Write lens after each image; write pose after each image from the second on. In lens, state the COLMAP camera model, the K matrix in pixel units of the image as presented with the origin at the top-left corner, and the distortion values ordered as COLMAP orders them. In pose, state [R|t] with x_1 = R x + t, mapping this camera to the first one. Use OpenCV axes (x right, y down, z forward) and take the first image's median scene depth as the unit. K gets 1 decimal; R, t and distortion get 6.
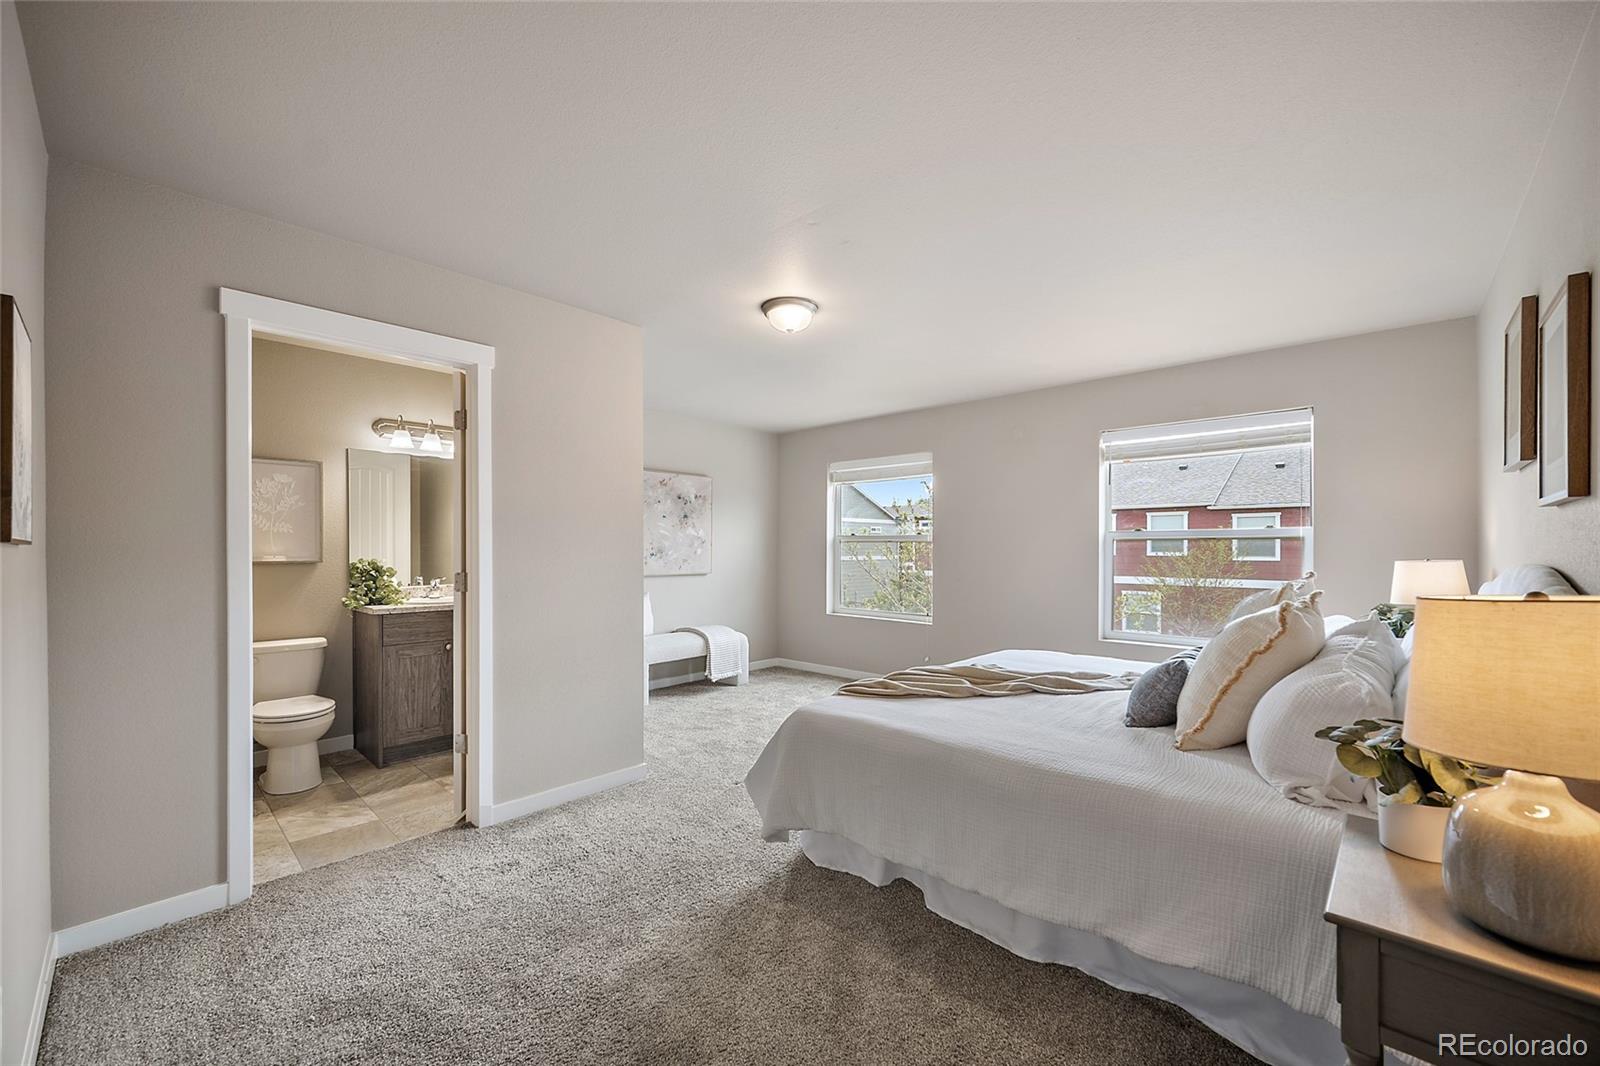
lens RADIAL K [[628.4, 0, 801.8], [0, 628.4, 545.6], [0, 0, 1]] dist [-0.004557, 0.000488]
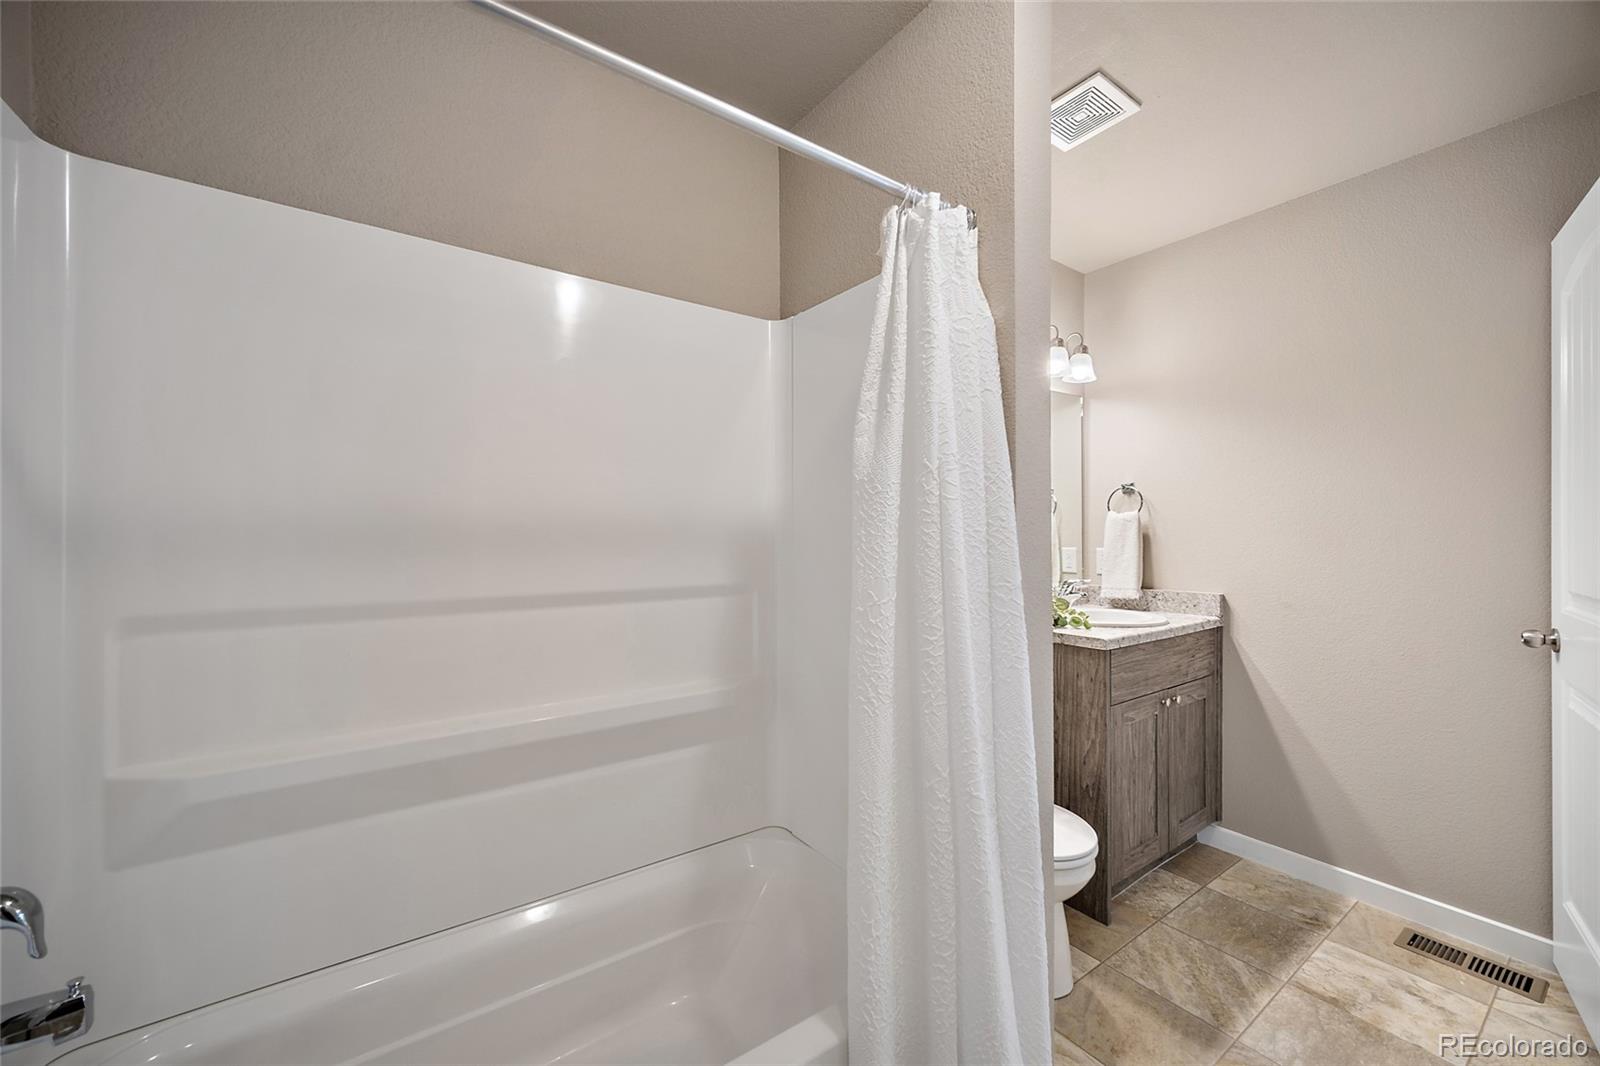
lens RADIAL K [[628.4, 0, 802.2], [0, 628.4, 529.7], [0, 0, 1]] dist [-0.004557, 0.000488]
pose [[0.979931, -0.000882, -0.199336, -0.785865], [0.001079, 0.999999, 0.000880, 0.001376], [0.199335, -0.001077, 0.979931, 0.372525]]
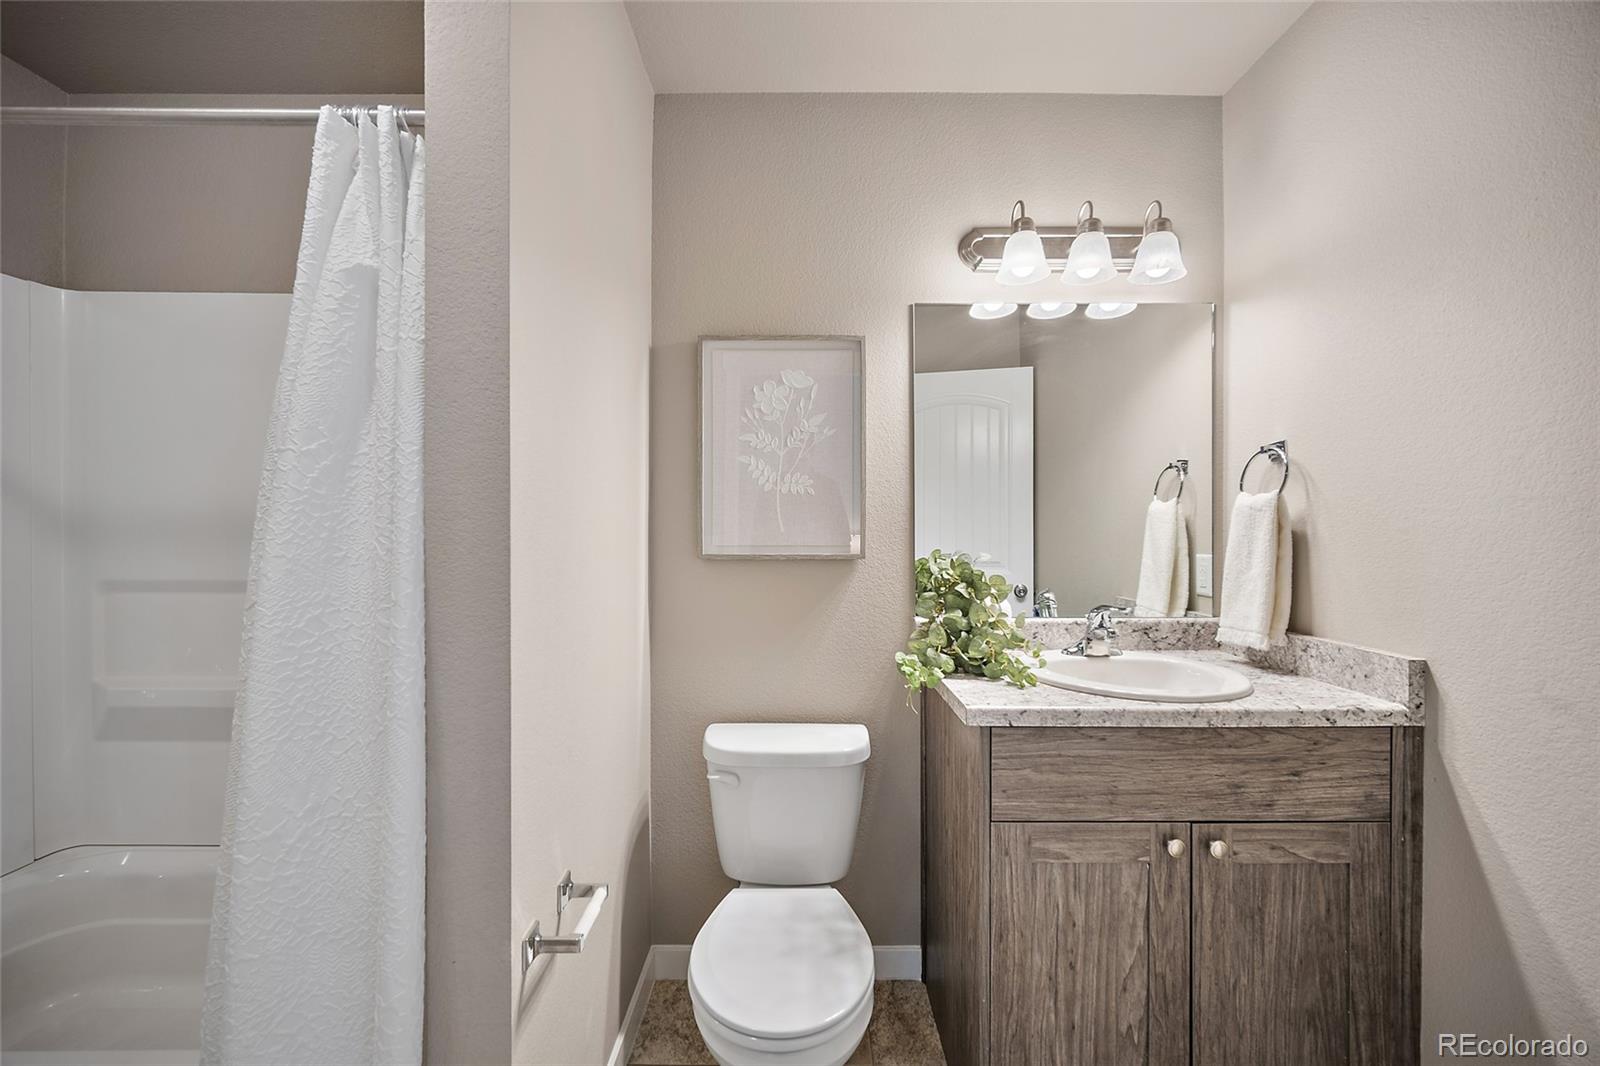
lens RADIAL K [[628.4, 0, 803.2], [0, 628.4, 530.3], [0, 0, 1]] dist [-0.004557, 0.000488]
pose [[0.683459, 0.004456, -0.729976, -0.468389], [0.000282, 0.999980, 0.006368, 0.003072], [0.729989, -0.004559, 0.683443, 0.663398]]
